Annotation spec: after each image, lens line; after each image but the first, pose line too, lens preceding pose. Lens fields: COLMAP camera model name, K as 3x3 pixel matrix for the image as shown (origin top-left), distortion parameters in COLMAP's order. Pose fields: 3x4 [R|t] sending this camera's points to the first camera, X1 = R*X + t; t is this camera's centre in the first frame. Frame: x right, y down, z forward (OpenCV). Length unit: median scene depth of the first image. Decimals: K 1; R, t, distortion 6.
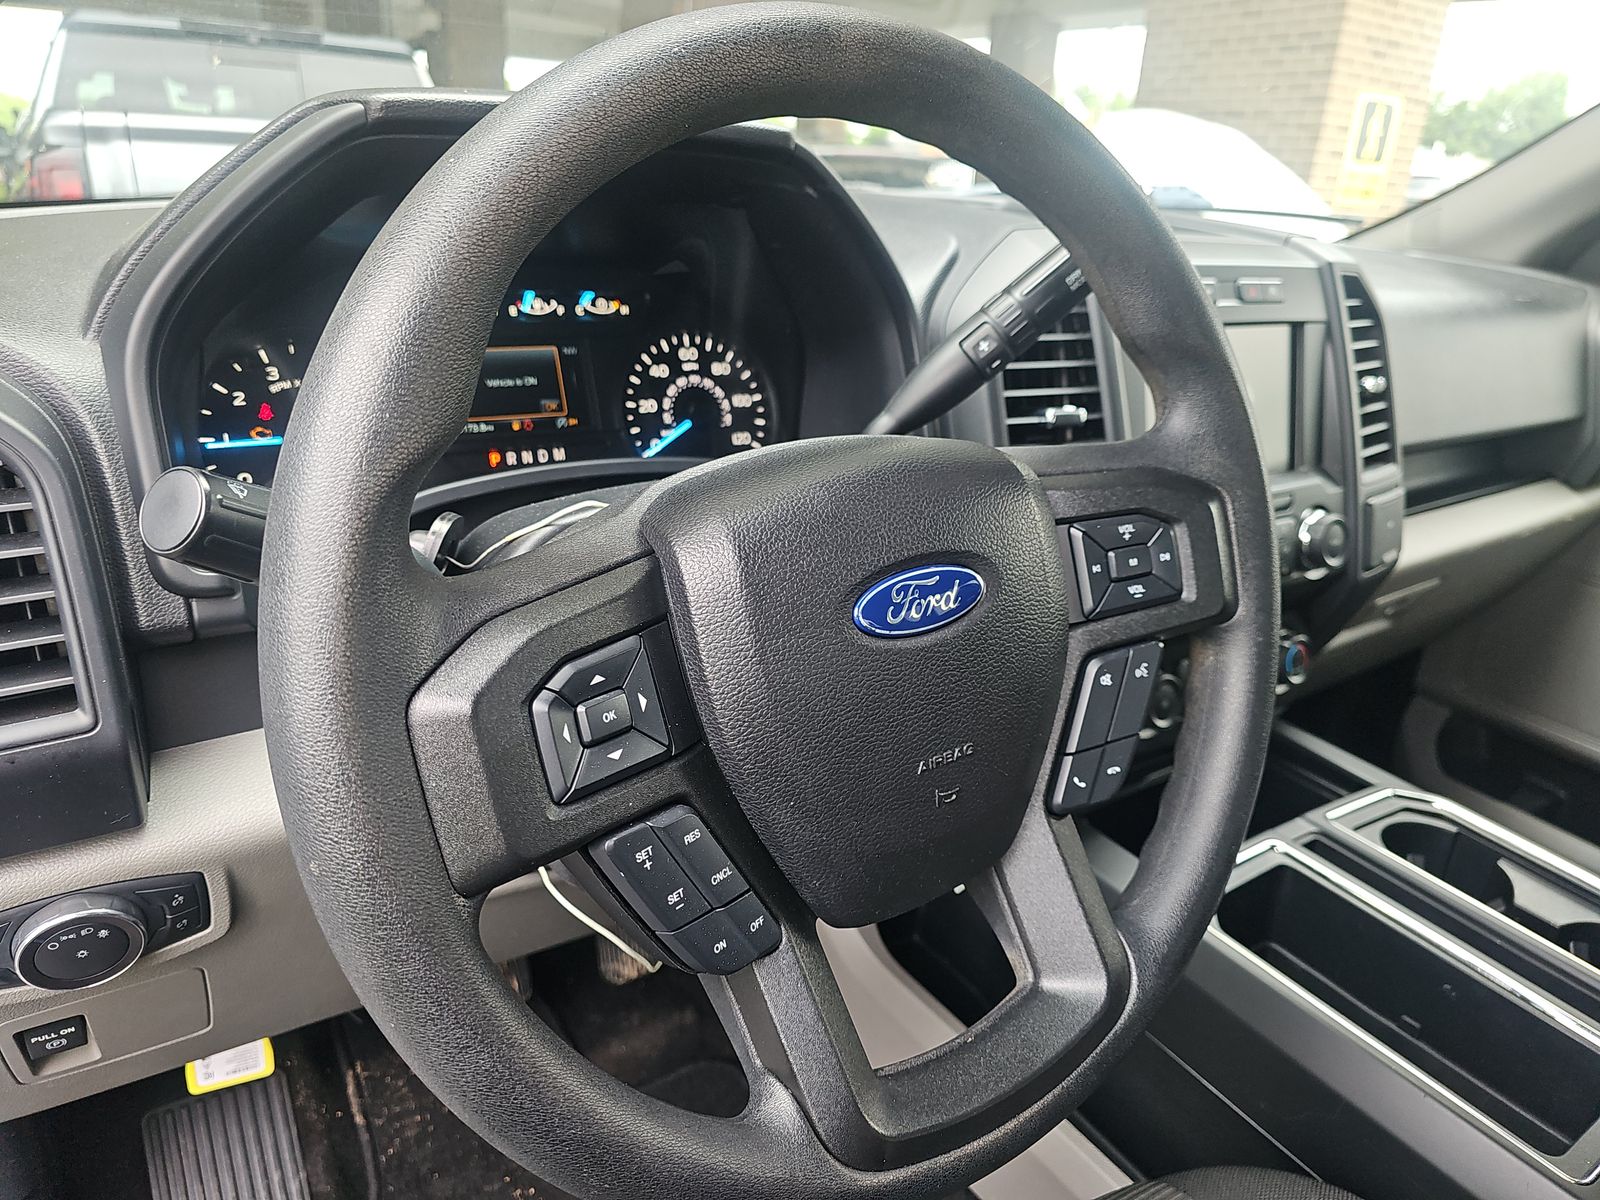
lens RADIAL K [[1073.9, 0, 809.3], [0, 1073.9, 596.7], [0, 0, 1]] dist [0.031036, -0.040258]
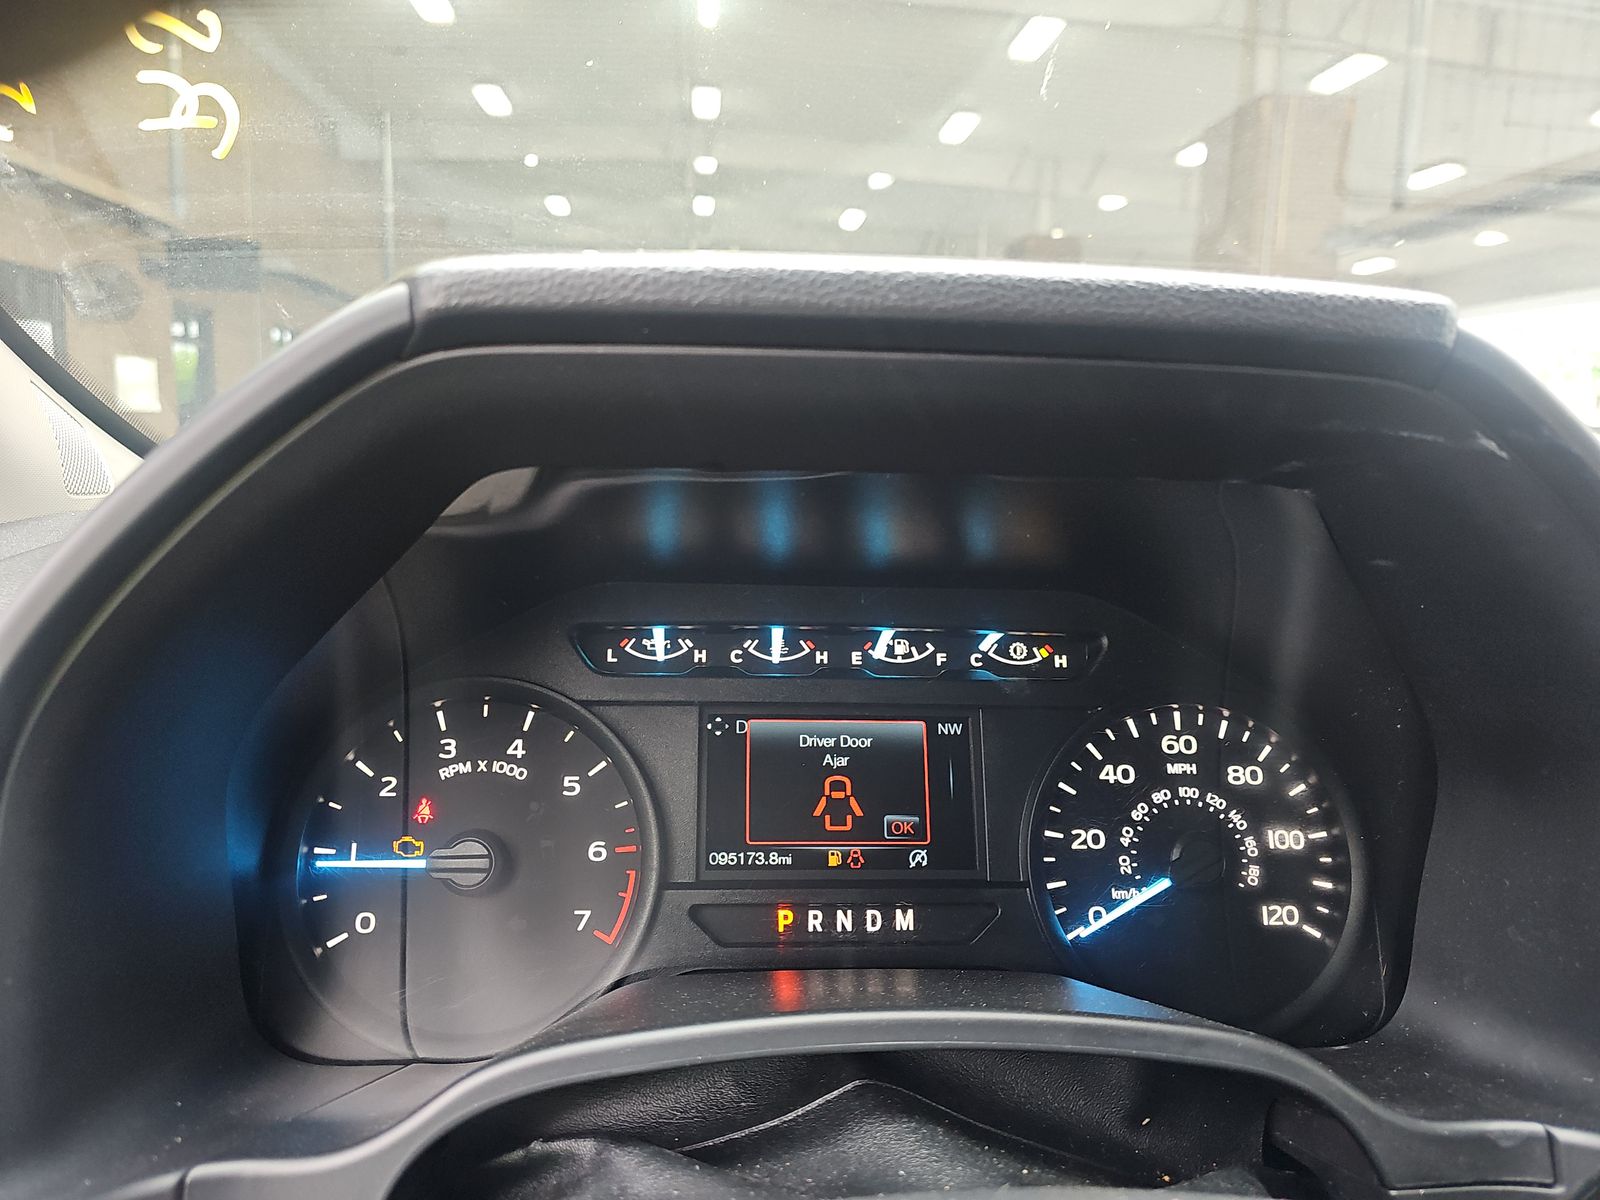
lens RADIAL K [[1059.8, 0, 800.0], [0, 1059.8, 600.0], [0, 0, 1]] dist [0.036446, -0.038658]
pose [[0.877038, 0.042589, -0.478530, -0.028684], [-0.153677, 0.968598, -0.195450, -0.165053], [0.455179, 0.244956, 0.856042, 0.453263]]
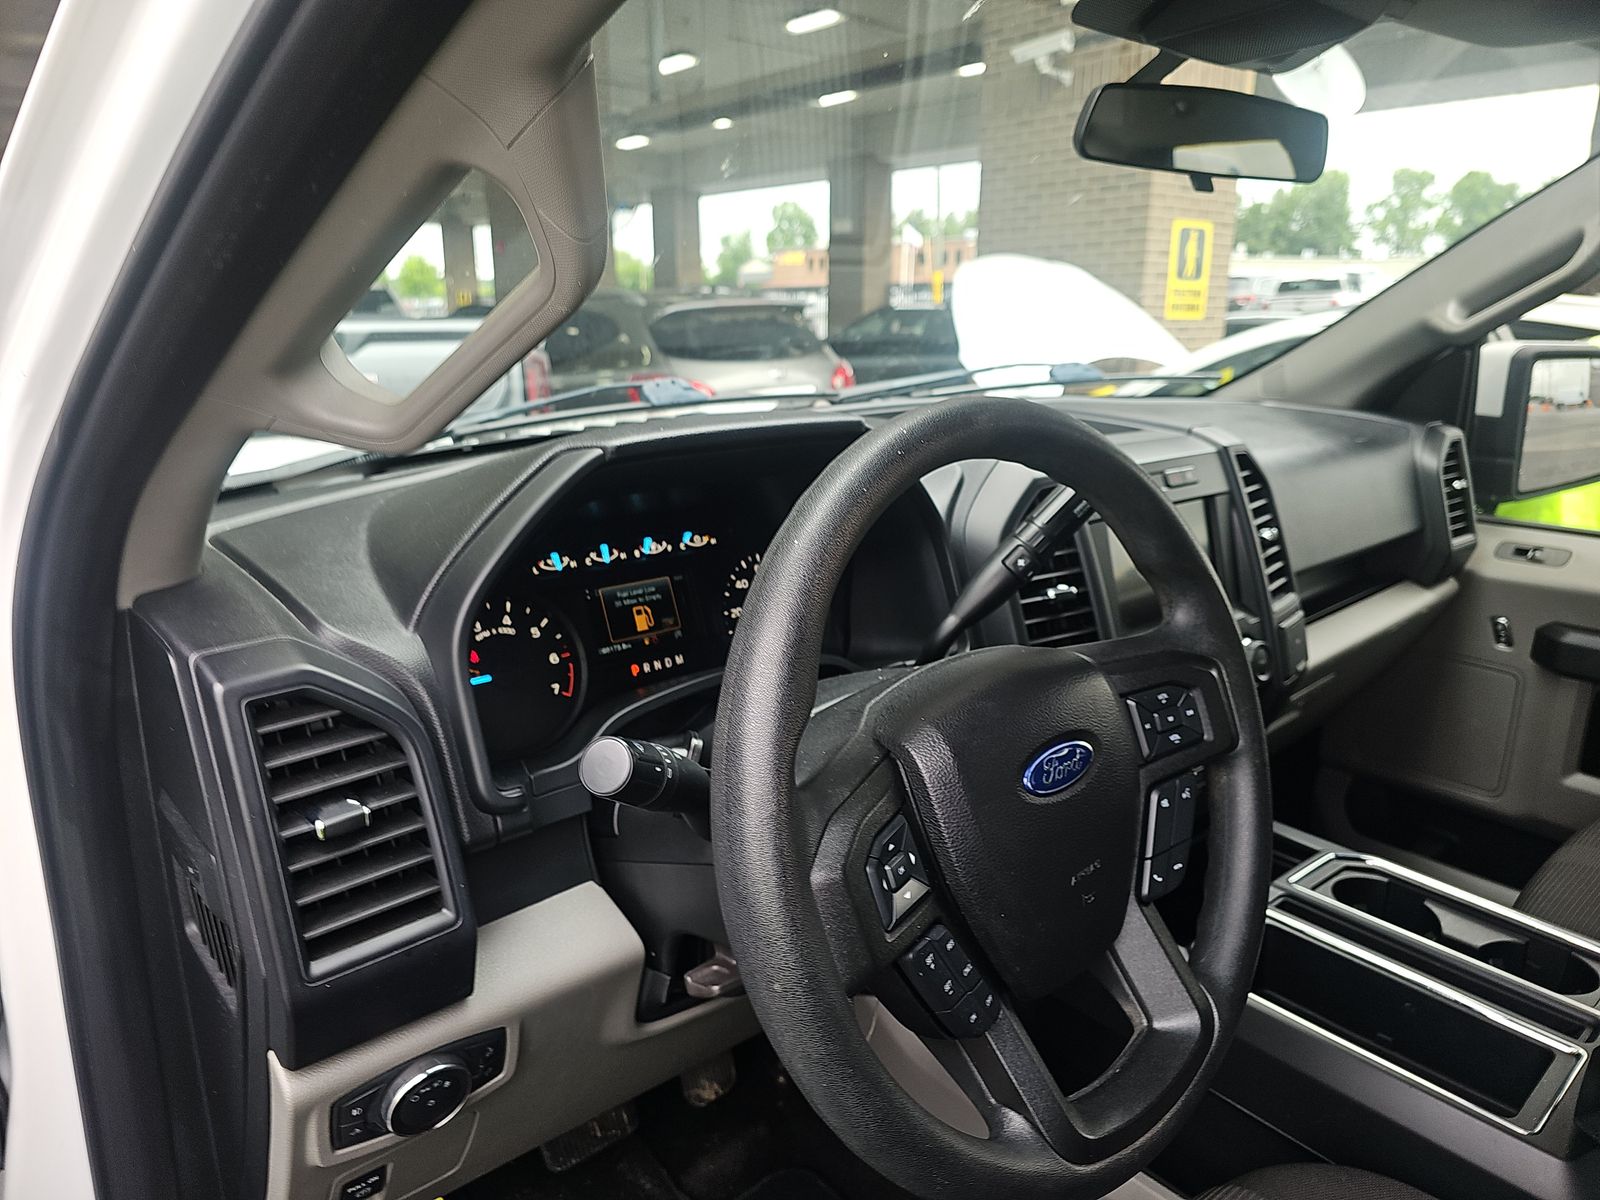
lens RADIAL K [[1059.8, 0, 800.0], [0, 1059.8, 600.0], [0, 0, 1]] dist [0.036446, -0.038658]
pose [[0.991160, -0.092184, 0.095413, -0.191148], [0.101688, 0.989771, -0.100066, -0.059292], [-0.085212, 0.108884, 0.990395, -0.238414]]
